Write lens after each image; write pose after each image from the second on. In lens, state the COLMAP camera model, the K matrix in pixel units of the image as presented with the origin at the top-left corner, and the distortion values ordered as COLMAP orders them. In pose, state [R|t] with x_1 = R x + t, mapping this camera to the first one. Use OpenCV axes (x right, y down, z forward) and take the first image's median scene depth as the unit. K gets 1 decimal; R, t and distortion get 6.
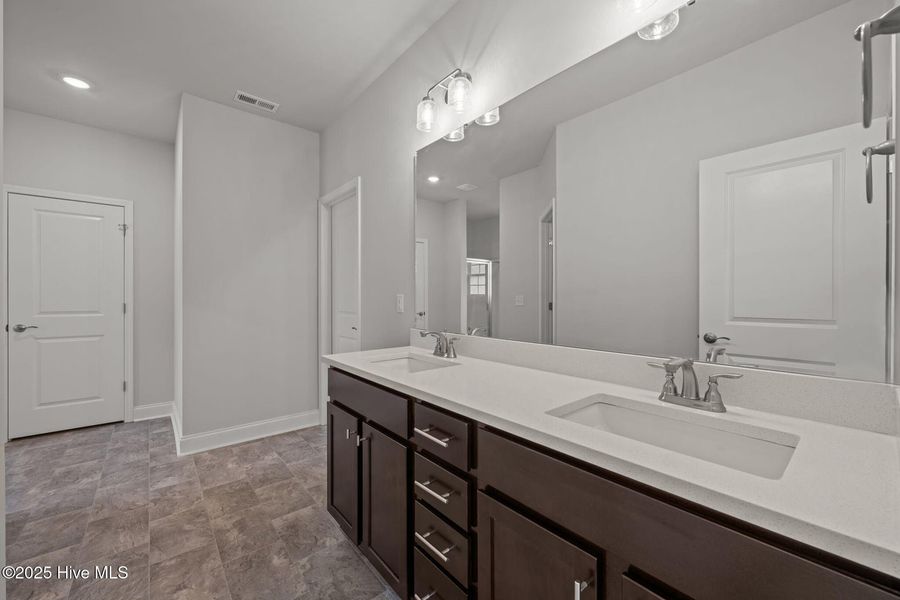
lens RADIAL K [[354.9, 0, 452.4], [0, 354.9, 296.0], [0, 0, 1]] dist [-0.004642, 0.000239]
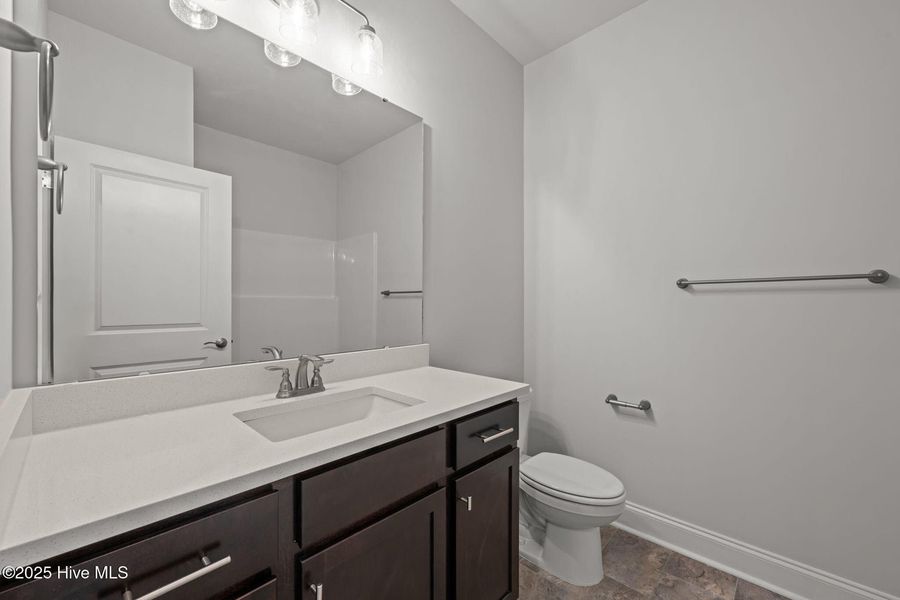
lens RADIAL K [[354.9, 0, 426.0], [0, 354.9, 311.9], [0, 0, 1]] dist [-0.004642, 0.000239]
pose [[-0.086994, -0.016175, 0.996077, -0.665360], [-0.006516, 0.999856, 0.015667, 0.006004], [-0.996187, -0.005127, -0.087087, 0.792471]]
